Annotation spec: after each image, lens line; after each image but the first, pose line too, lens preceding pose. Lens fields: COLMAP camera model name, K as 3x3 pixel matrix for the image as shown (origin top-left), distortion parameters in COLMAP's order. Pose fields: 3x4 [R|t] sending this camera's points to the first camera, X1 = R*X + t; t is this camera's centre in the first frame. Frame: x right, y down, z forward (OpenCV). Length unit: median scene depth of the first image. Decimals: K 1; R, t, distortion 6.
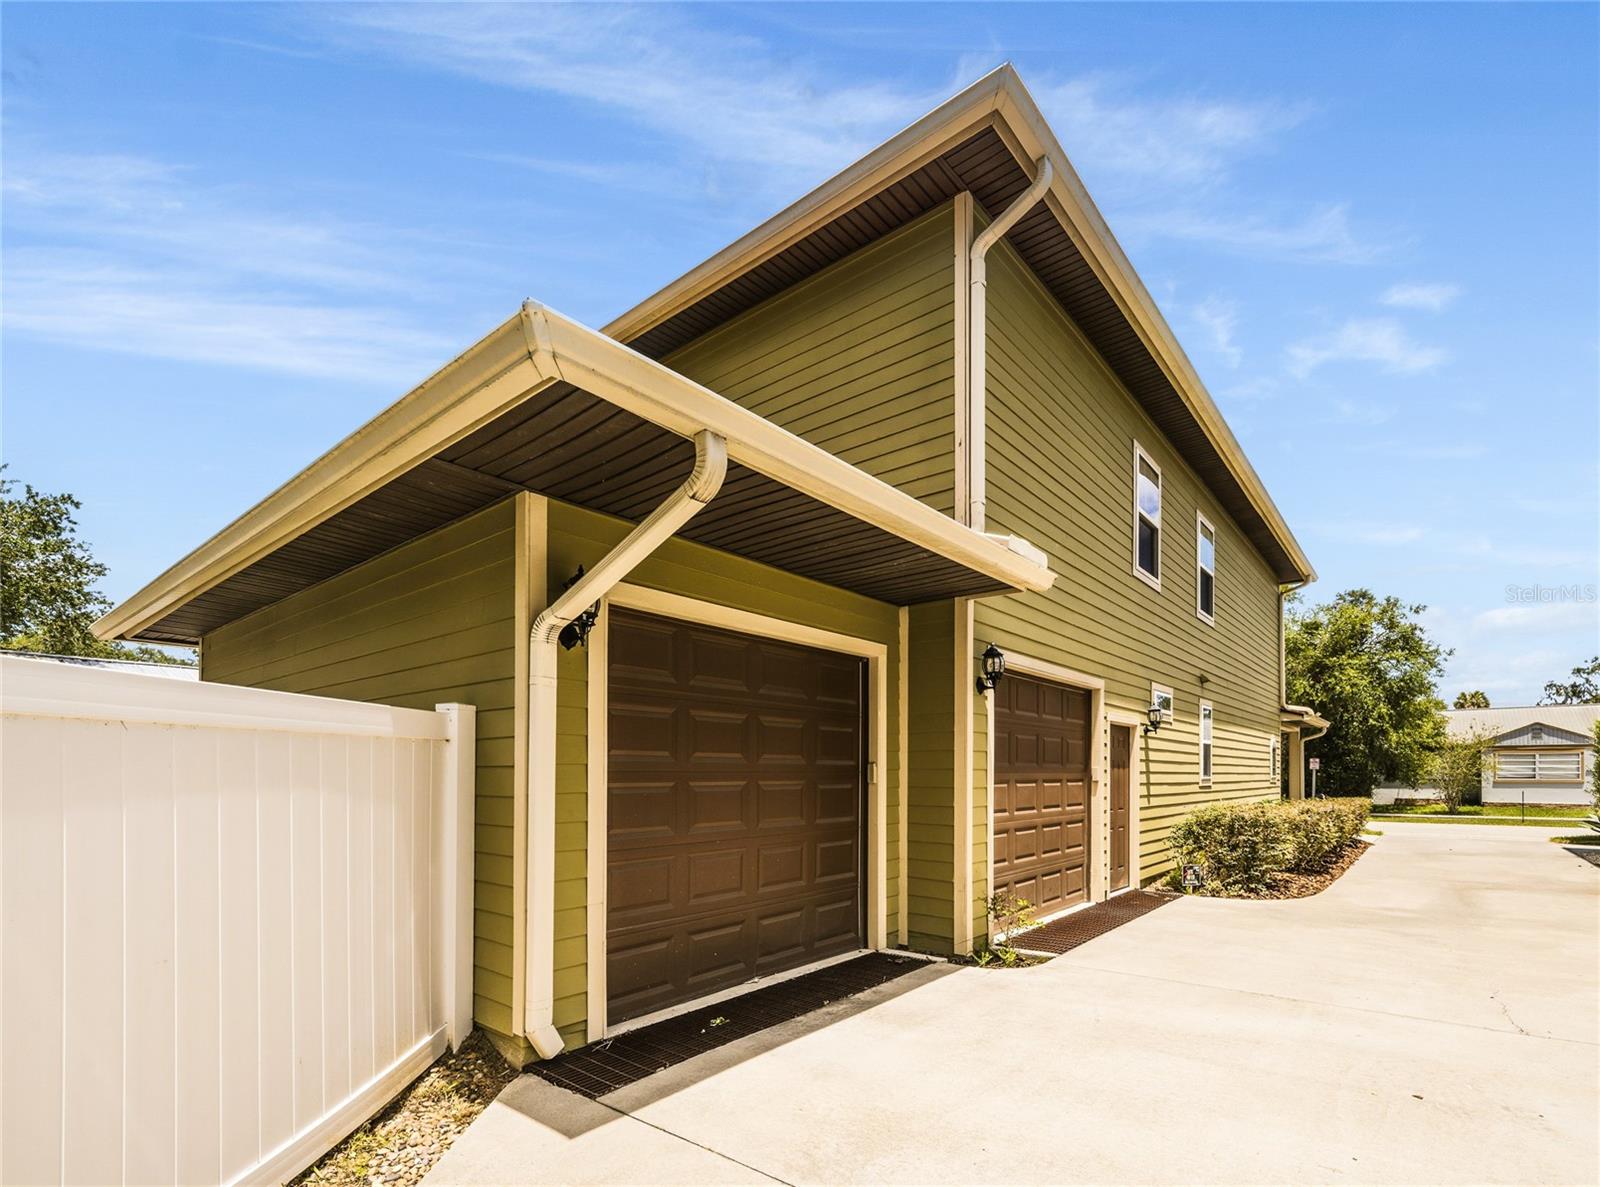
lens RADIAL K [[741.7, 0, 802.6], [0, 741.7, 785.1], [0, 0, 1]] dist [0.000037, -0.000086]
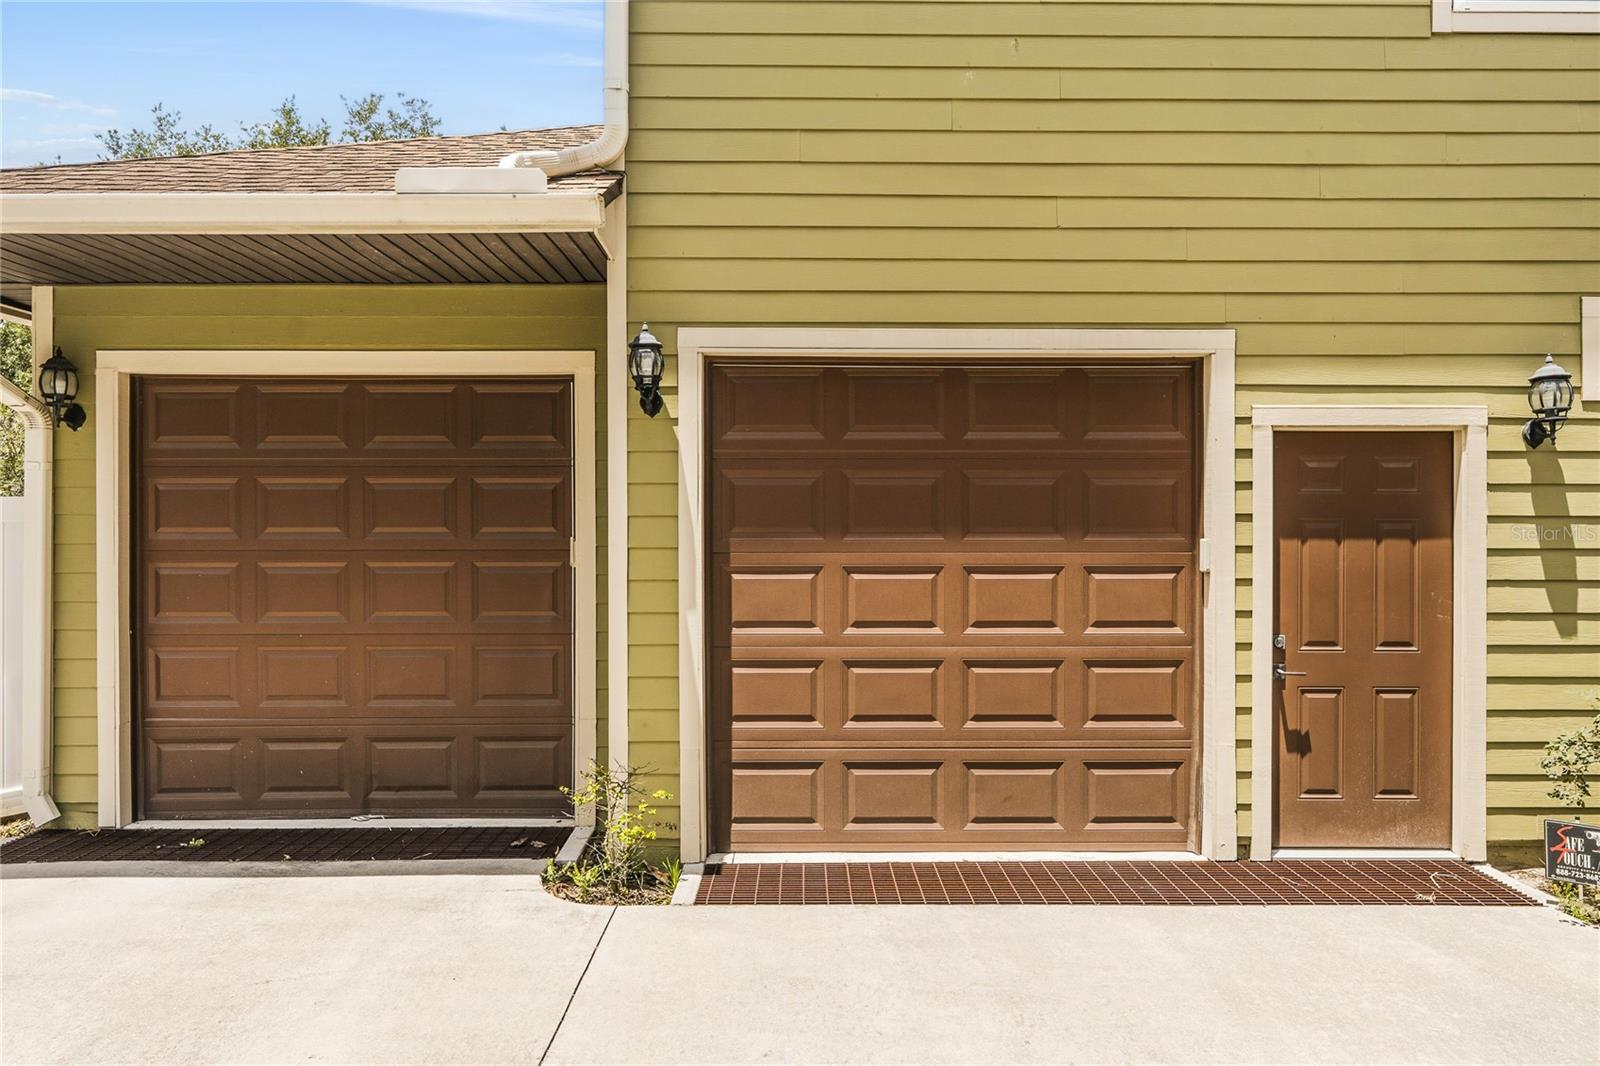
lens RADIAL K [[1029.6, 0, 800.8], [0, 1029.6, 555.6], [0, 0, 1]] dist [-0.002182, -0.001316]
pose [[0.628857, 0.011035, -0.777443, 1.076756], [-0.010921, 0.999926, 0.005359, -0.023423], [0.777444, 0.005120, 0.628931, 0.686335]]
